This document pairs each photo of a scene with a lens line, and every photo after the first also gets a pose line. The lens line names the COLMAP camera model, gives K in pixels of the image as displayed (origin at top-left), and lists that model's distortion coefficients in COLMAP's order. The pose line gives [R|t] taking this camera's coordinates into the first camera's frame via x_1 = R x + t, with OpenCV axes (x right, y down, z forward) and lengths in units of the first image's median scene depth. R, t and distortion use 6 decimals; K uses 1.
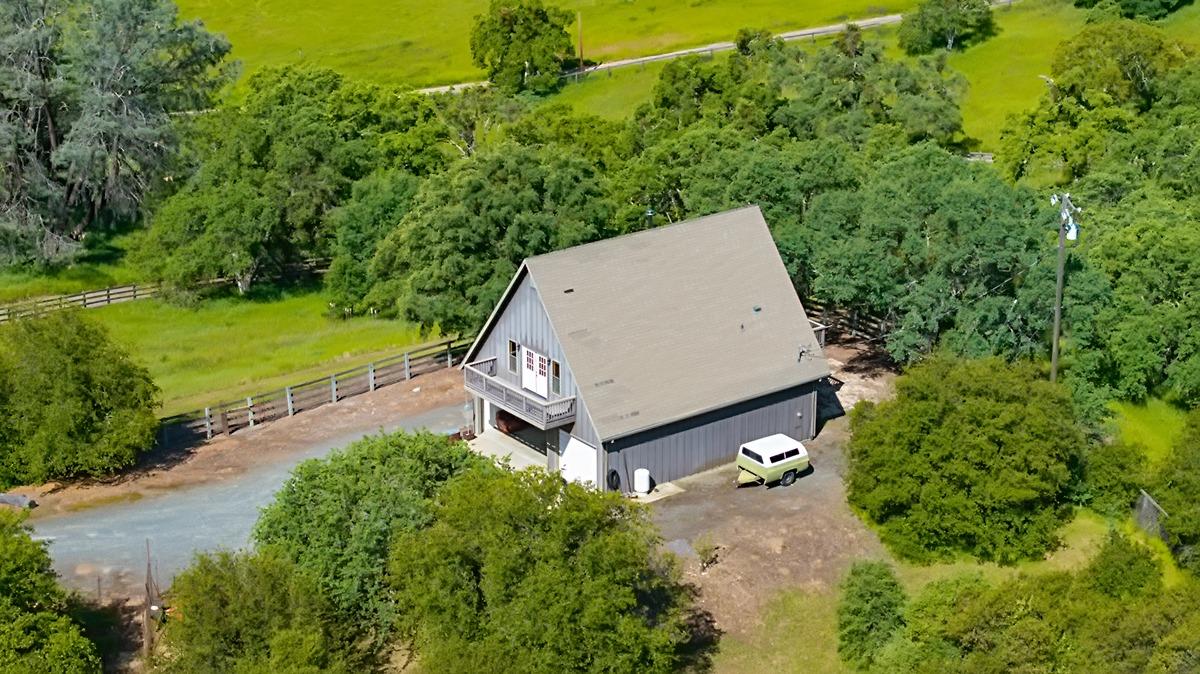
lens RADIAL K [[2369.0, 0, 600.0], [0, 2369.0, 337.0], [0, 0, 1]] dist [-0.239846, 1.441041]
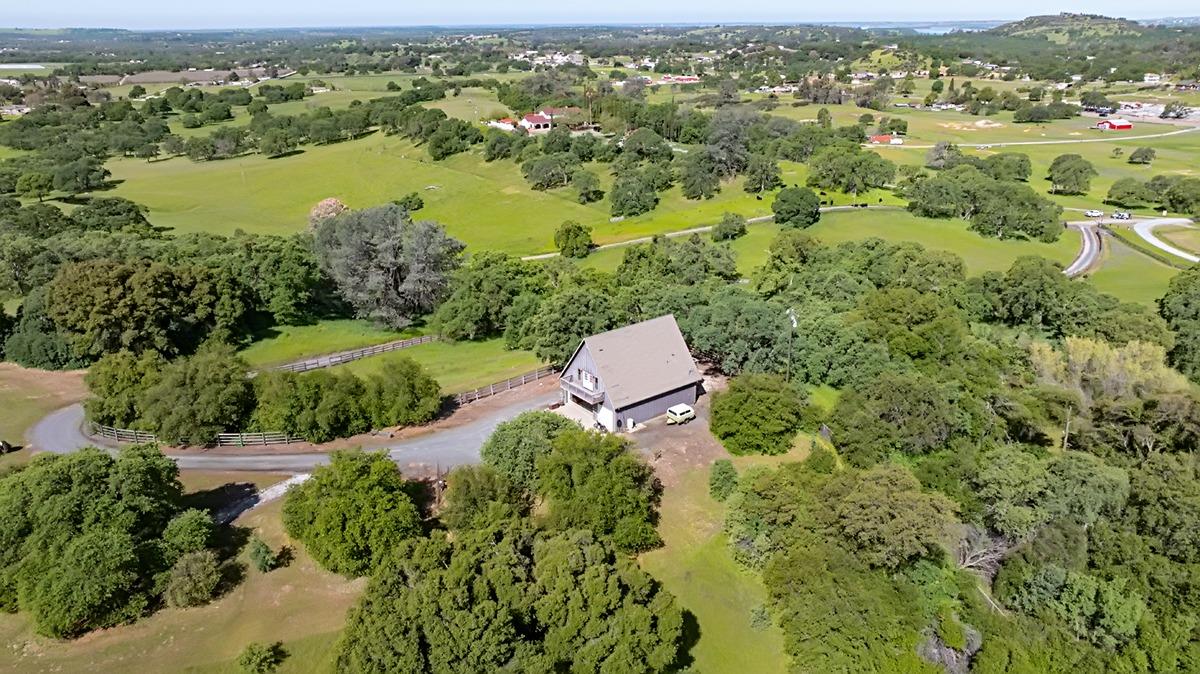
lens RADIAL K [[829.6, 0, 606.3], [0, 829.6, 332.5], [0, 0, 1]] dist [-0.041963, 0.045085]
pose [[0.999864, -0.009274, 0.013623, -0.018082], [0.009261, 0.999957, 0.001002, -0.036254], [-0.013632, -0.000876, 0.999907, 0.088852]]
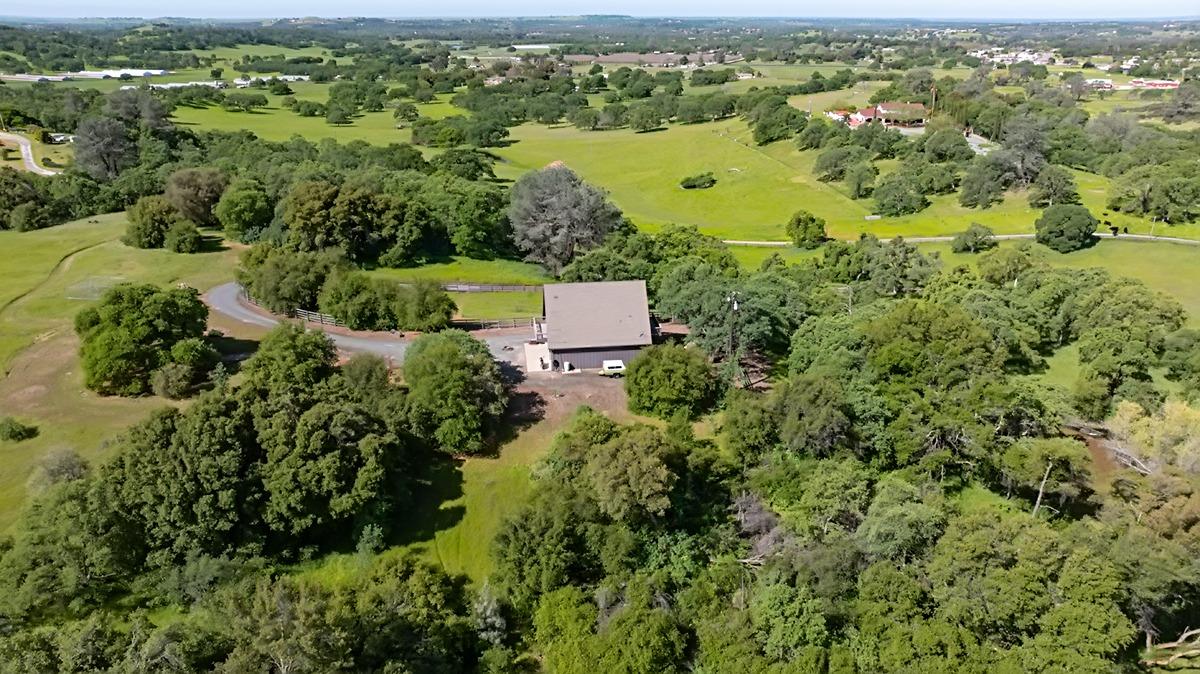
lens RADIAL K [[829.6, 0, 606.3], [0, 829.6, 332.5], [0, 0, 1]] dist [-0.041963, 0.045085]
pose [[0.875343, 0.178587, -0.449312, 0.467302], [-0.174189, 0.983364, 0.051503, -0.036670], [0.451035, 0.033182, 0.891889, 0.108174]]
